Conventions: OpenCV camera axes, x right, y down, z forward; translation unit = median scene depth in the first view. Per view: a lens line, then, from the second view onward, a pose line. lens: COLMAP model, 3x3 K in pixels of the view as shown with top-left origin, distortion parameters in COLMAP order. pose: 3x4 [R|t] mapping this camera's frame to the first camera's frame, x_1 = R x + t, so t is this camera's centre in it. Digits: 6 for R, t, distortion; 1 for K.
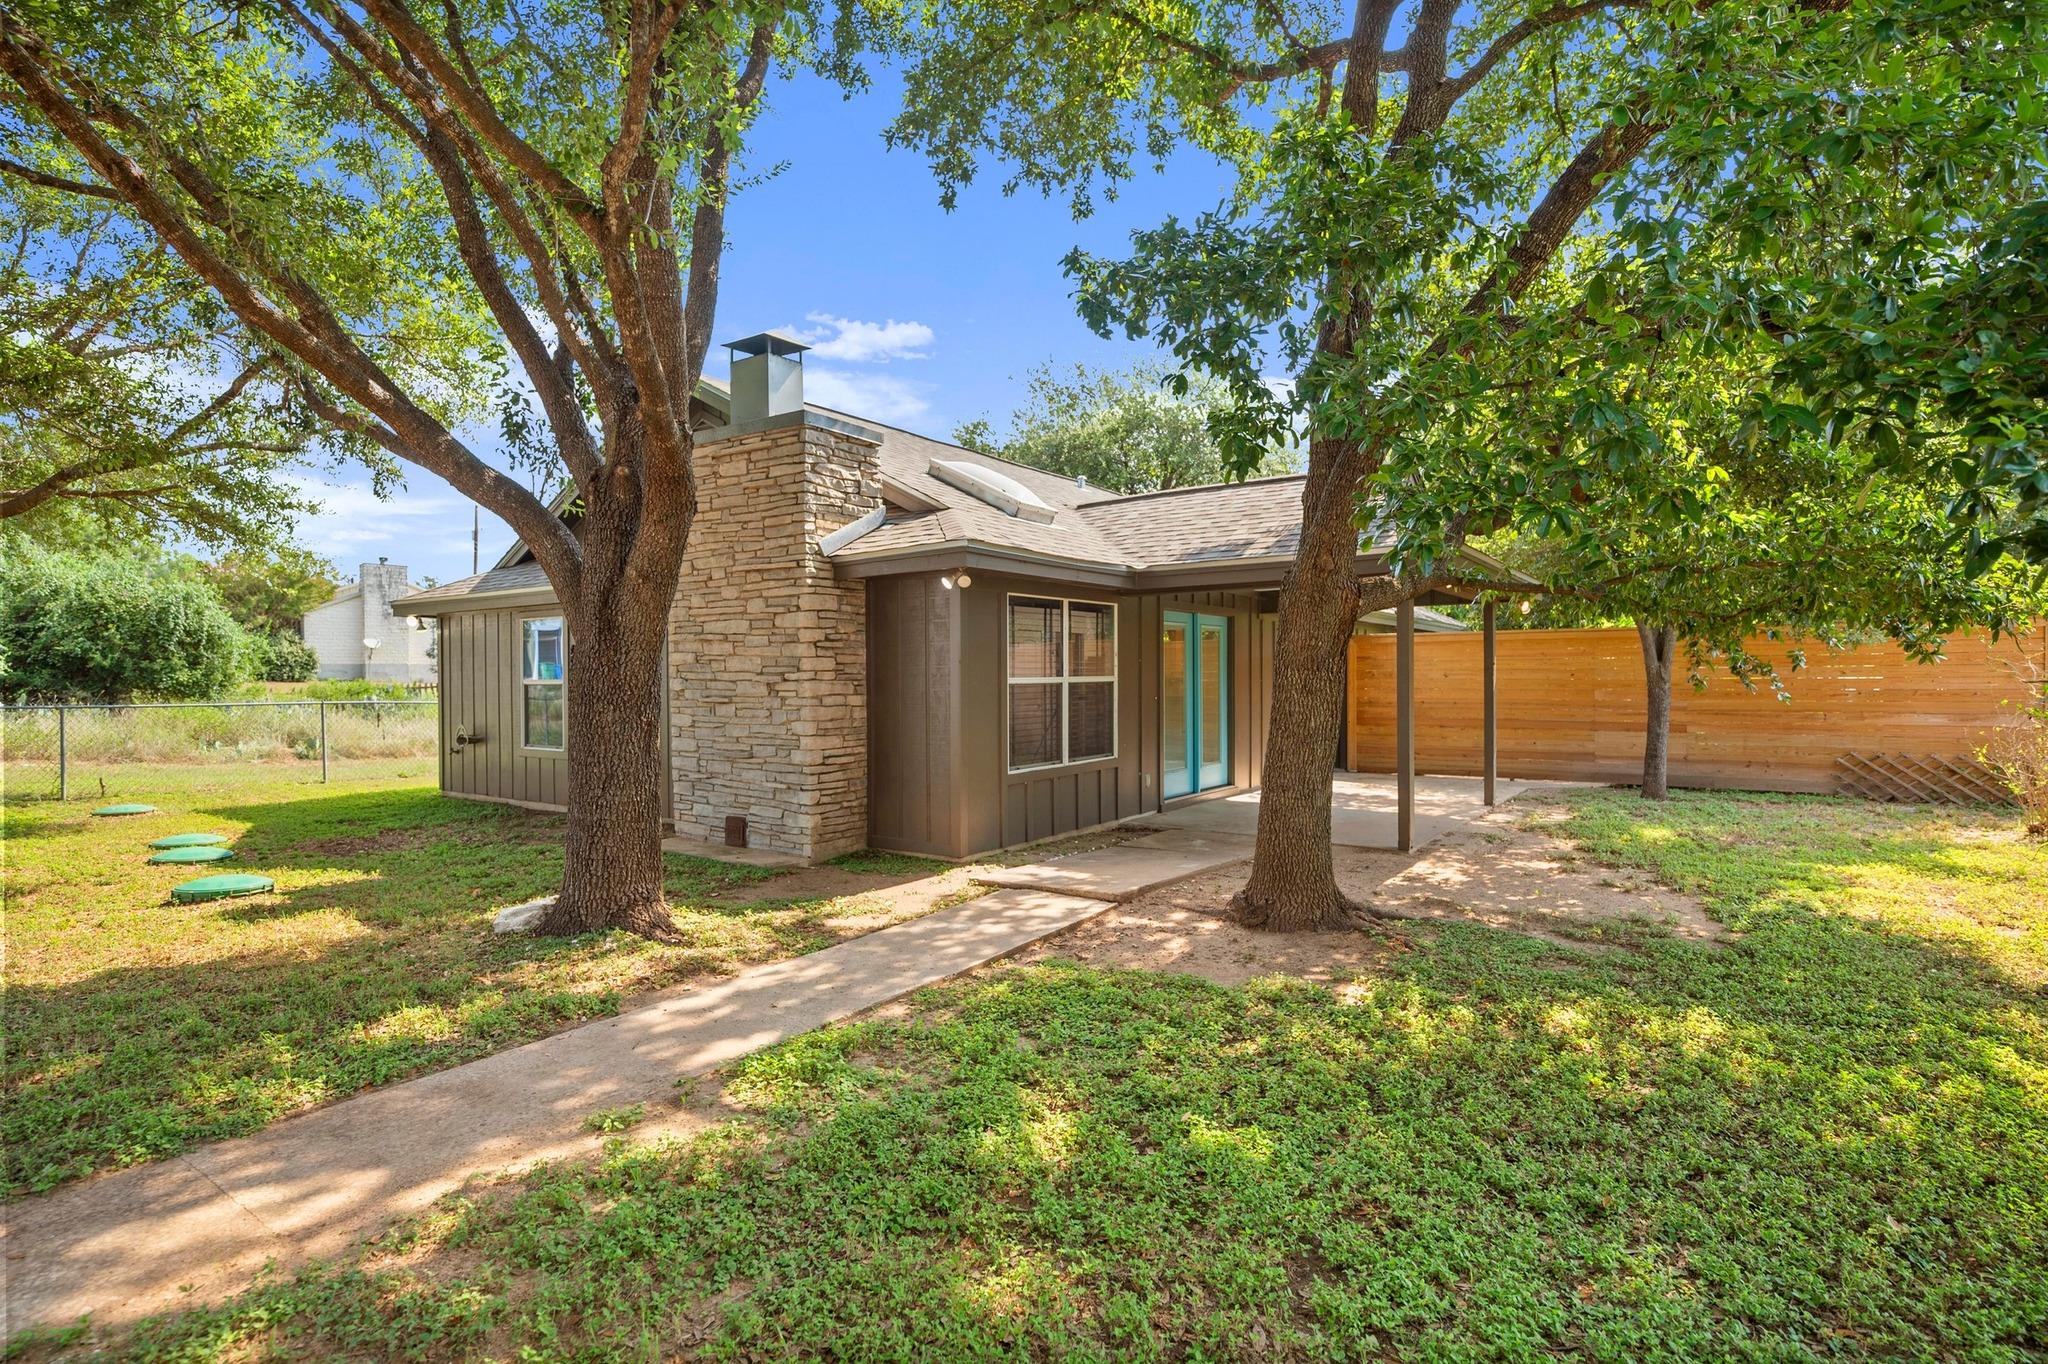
lens RADIAL K [[995.0, 0, 1024.0], [0, 995.0, 682.0], [0, 0, 1]] dist [0.000345, -0.000221]
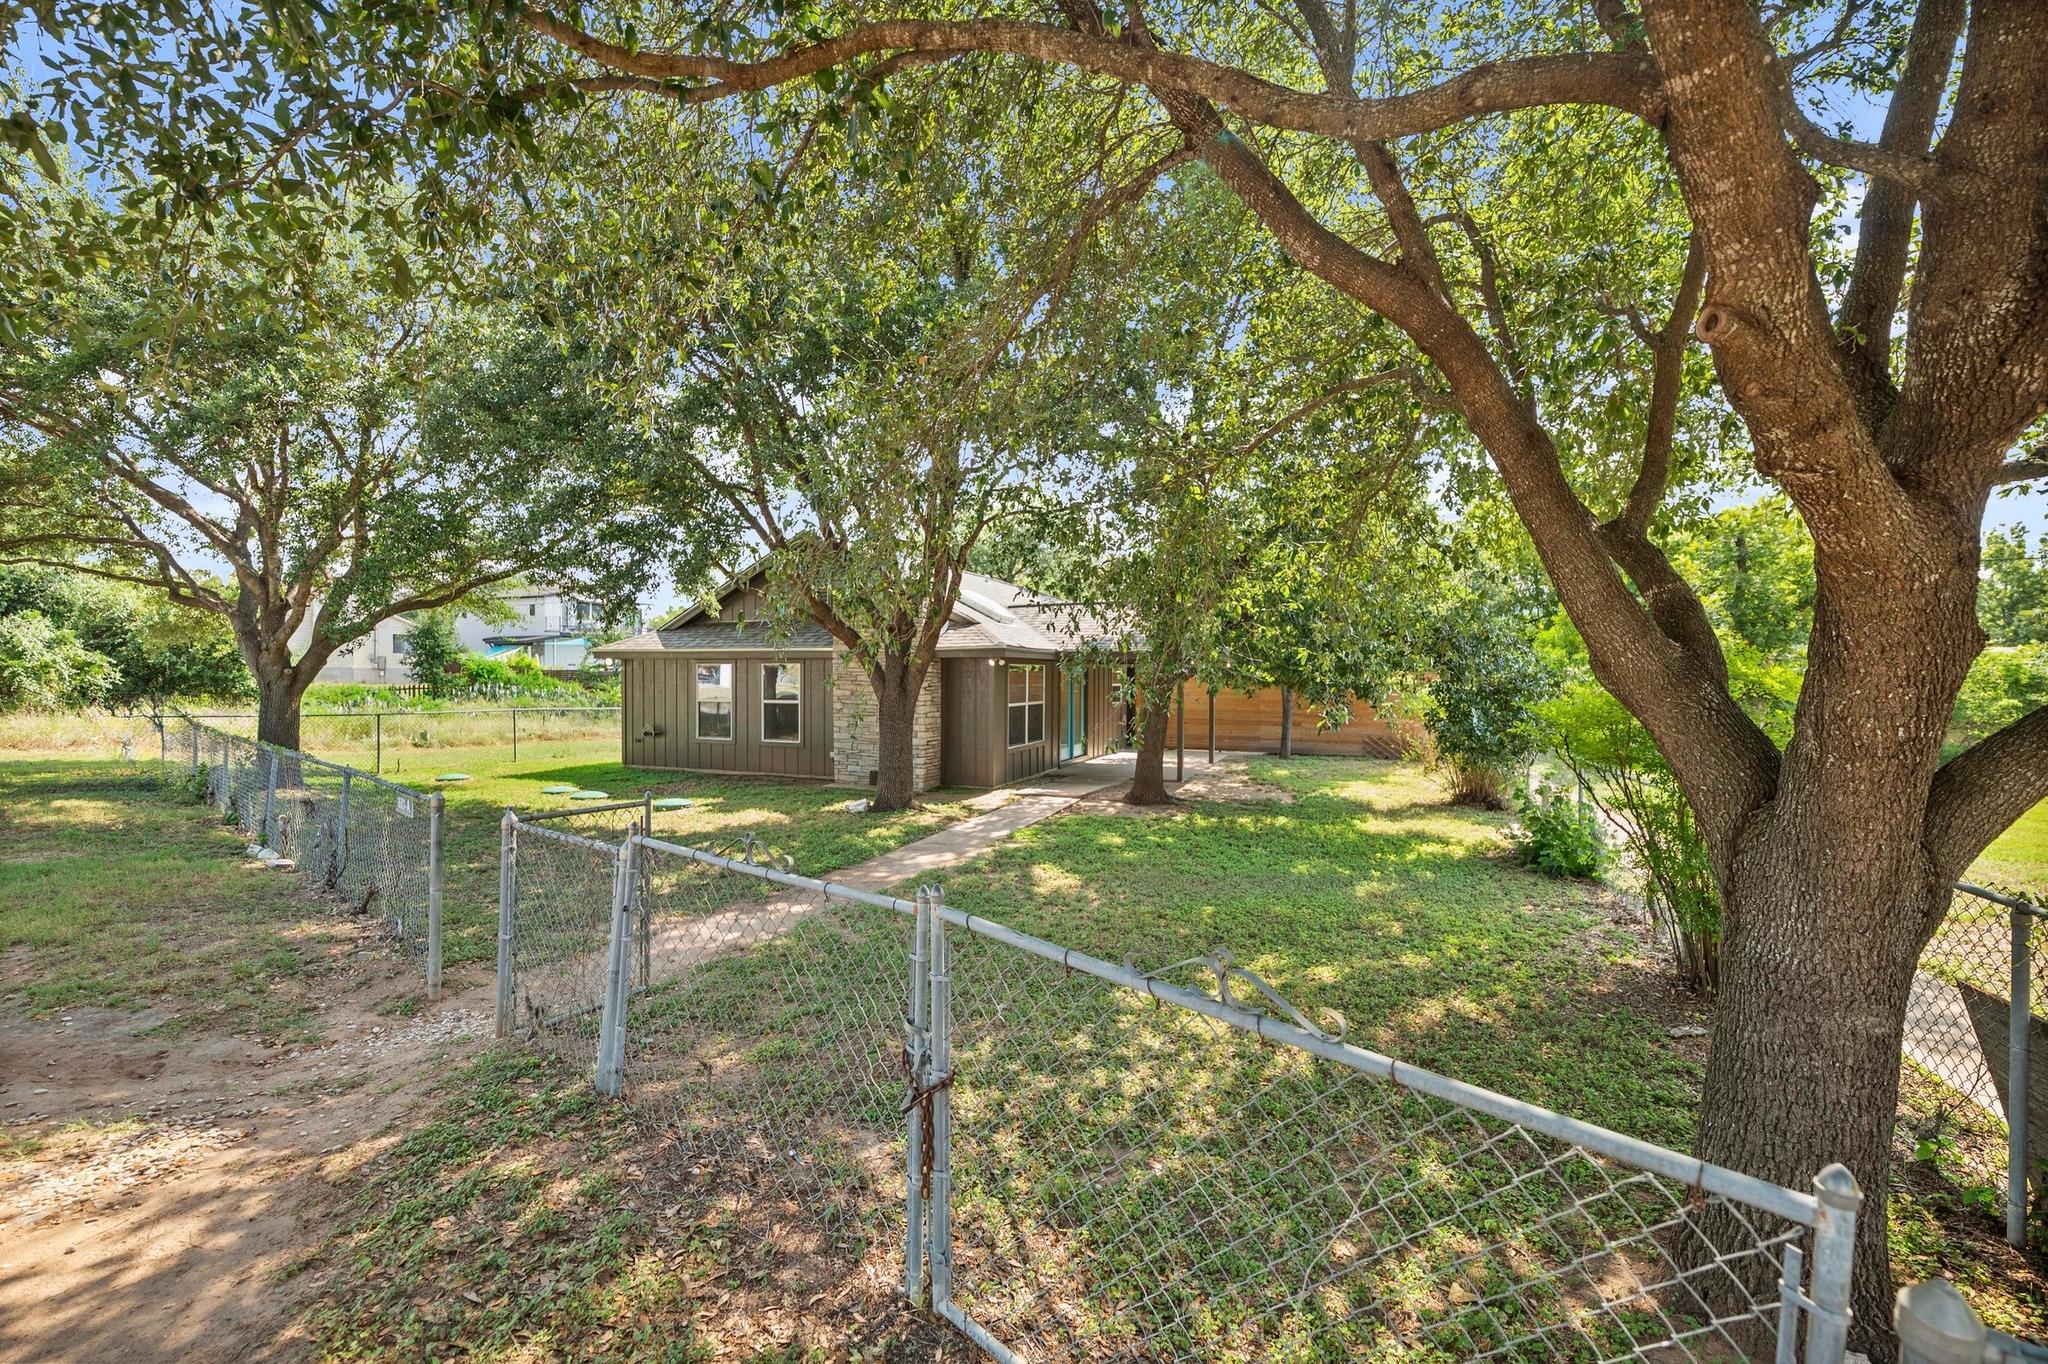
lens RADIAL K [[822.9, 0, 1022.5], [0, 822.9, 686.2], [0, 0, 1]] dist [-0.003074, 0.000356]
pose [[0.973316, 0.007859, 0.229335, -0.392333], [-0.009283, 0.999944, 0.005133, -0.051215], [-0.229282, -0.007125, 0.973334, -0.729943]]
